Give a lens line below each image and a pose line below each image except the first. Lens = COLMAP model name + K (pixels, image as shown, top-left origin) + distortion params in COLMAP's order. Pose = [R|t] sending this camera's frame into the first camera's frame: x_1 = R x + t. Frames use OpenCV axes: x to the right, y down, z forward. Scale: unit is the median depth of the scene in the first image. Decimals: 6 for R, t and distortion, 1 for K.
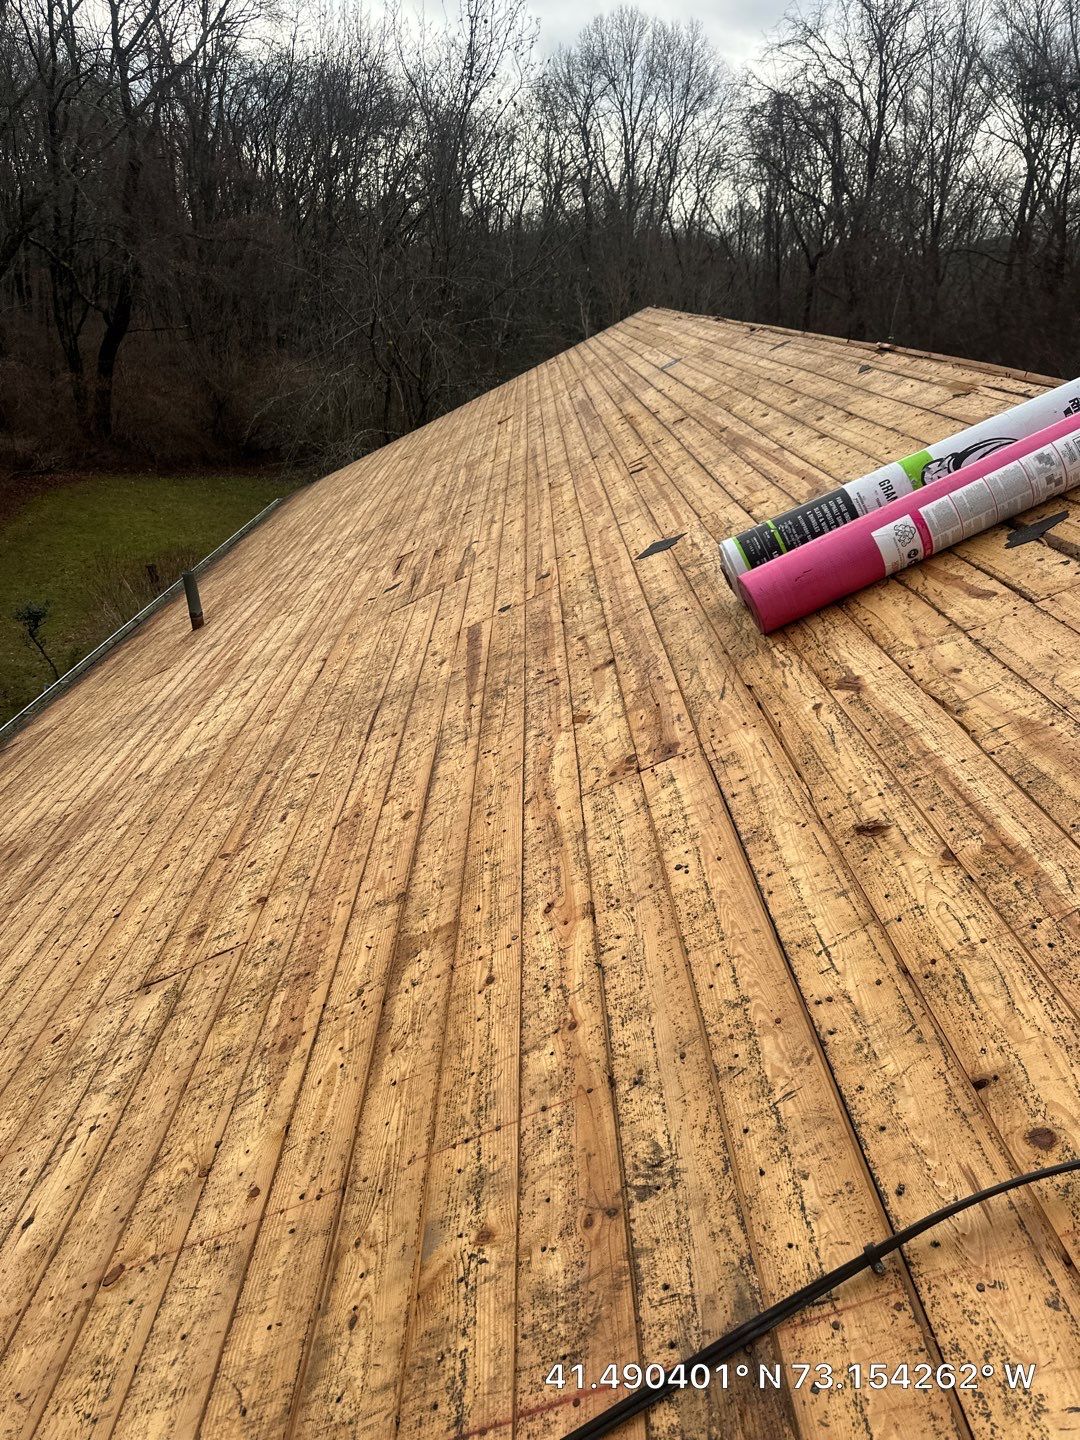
lens RADIAL K [[1027.1, 0, 539.5], [0, 1027.1, 726.5], [0, 0, 1]] dist [0.163182, -0.340749]
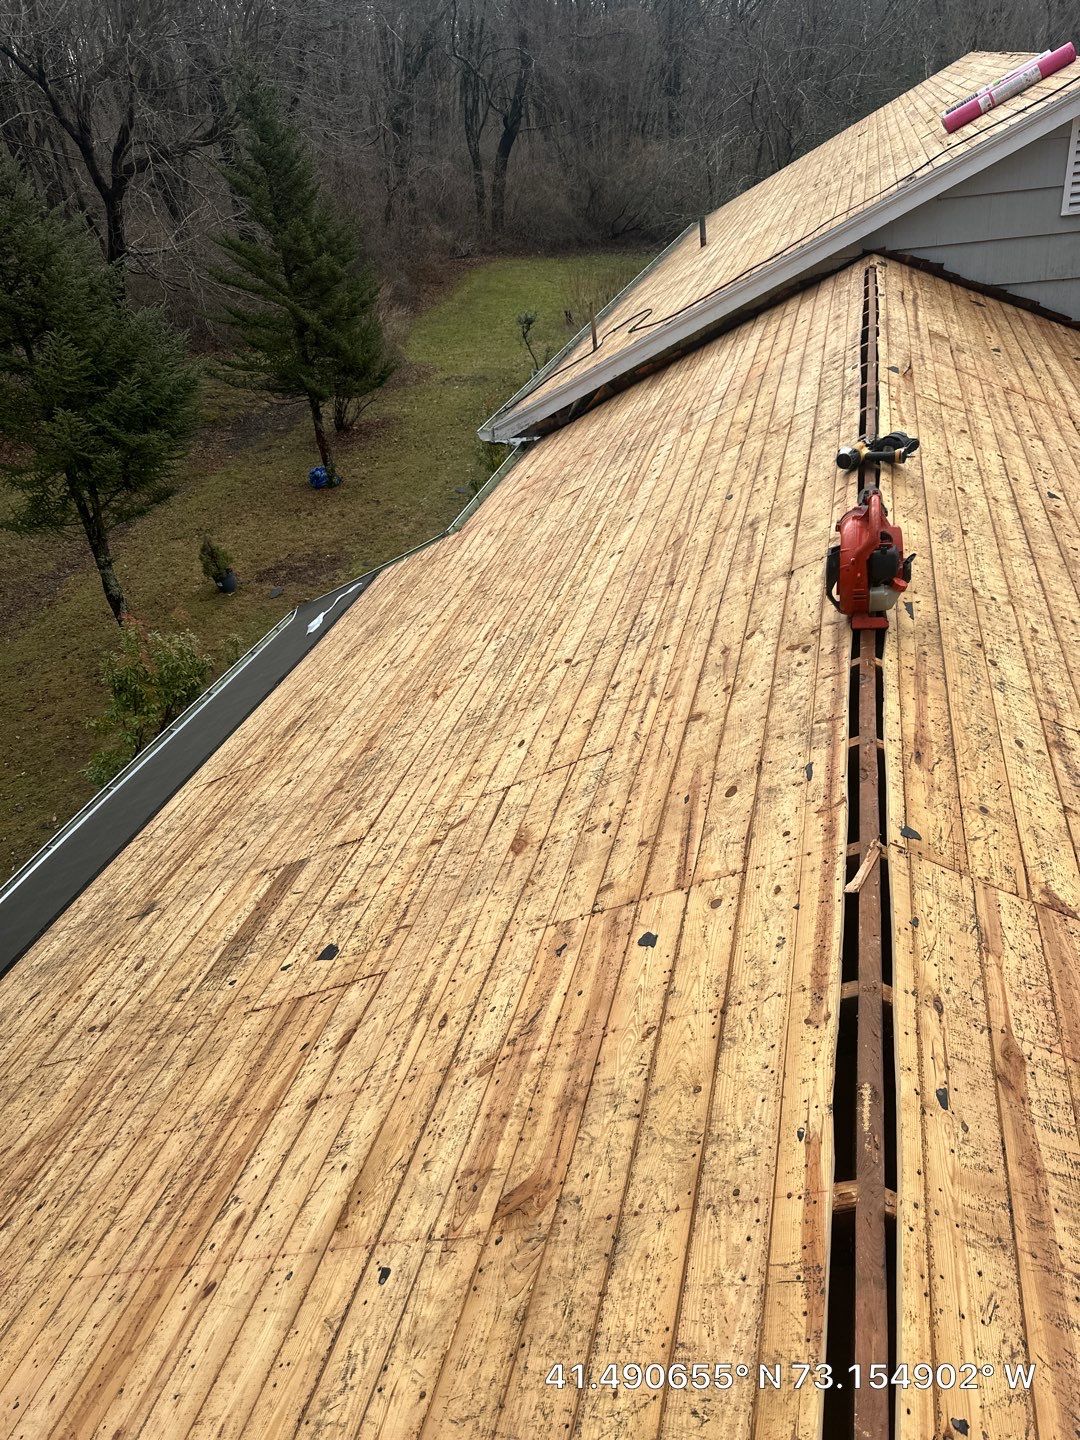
lens RADIAL K [[992.6, 0, 533.3], [0, 992.6, 737.0], [0, 0, 1]] dist [0.008162, -0.024527]
pose [[0.955896, 0.071793, -0.284795, -0.039327], [-0.015651, 0.980738, 0.194699, 0.959951], [0.293288, -0.181655, 0.938607, -2.248649]]
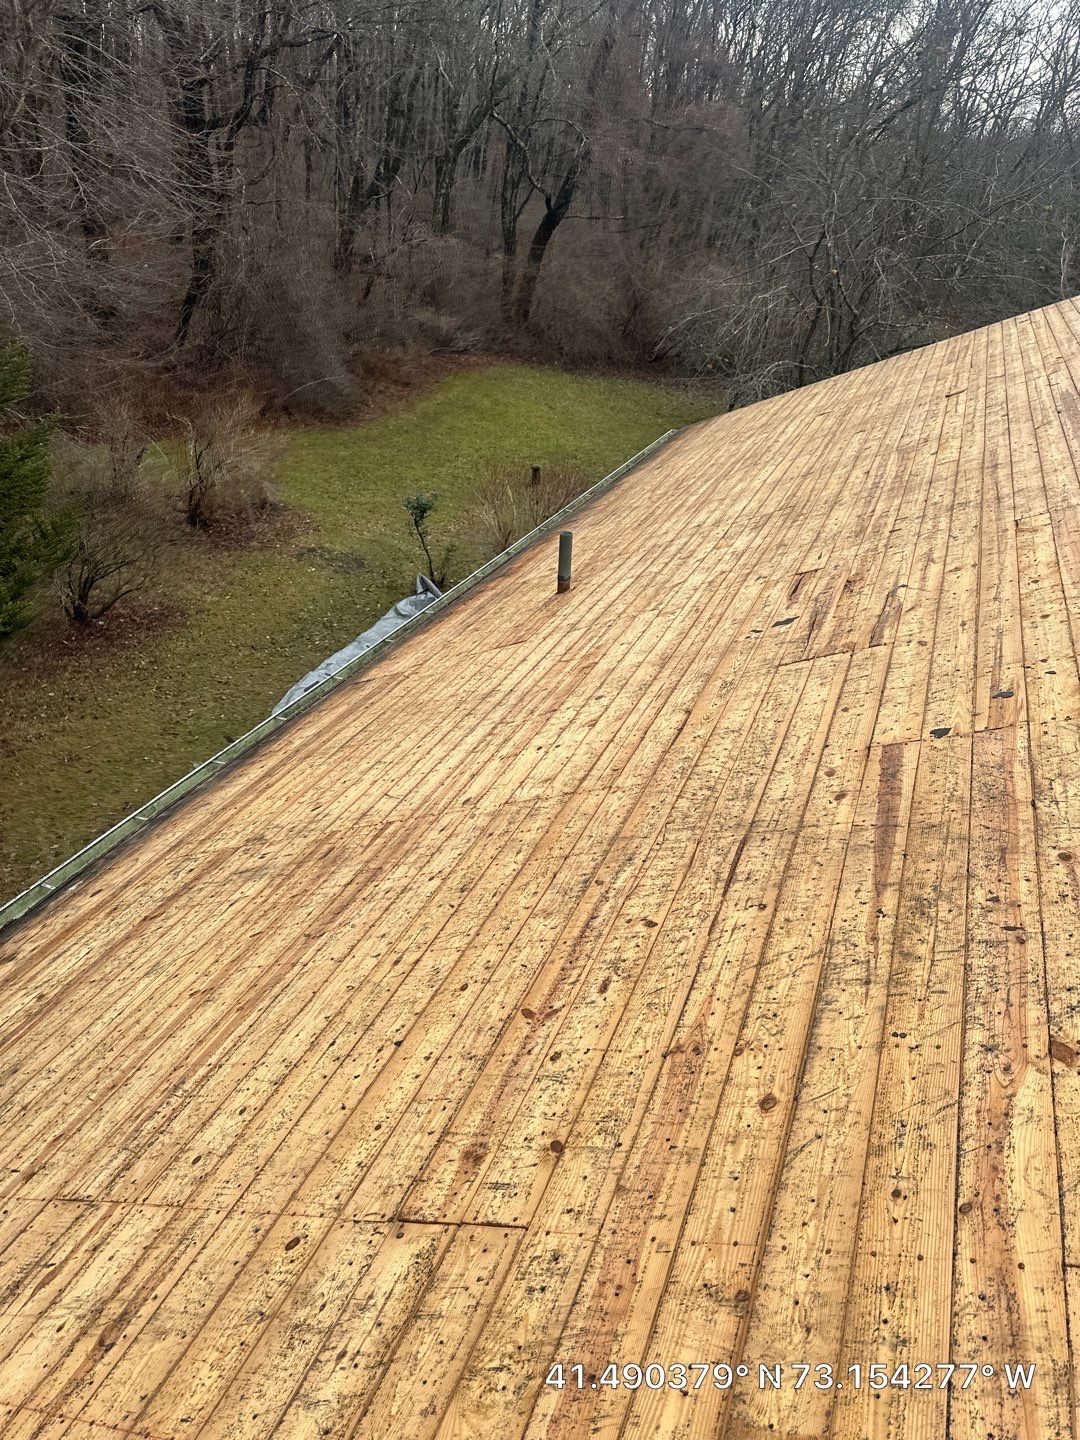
lens RADIAL K [[1023.5, 0, 533.3], [0, 1023.5, 739.4], [0, 0, 1]] dist [0.182659, -0.366118]
pose [[0.924882, 0.241108, -0.294041, -0.084059], [-0.212934, 0.969058, 0.124843, -0.142740], [0.315043, -0.052854, 0.947604, 0.182030]]
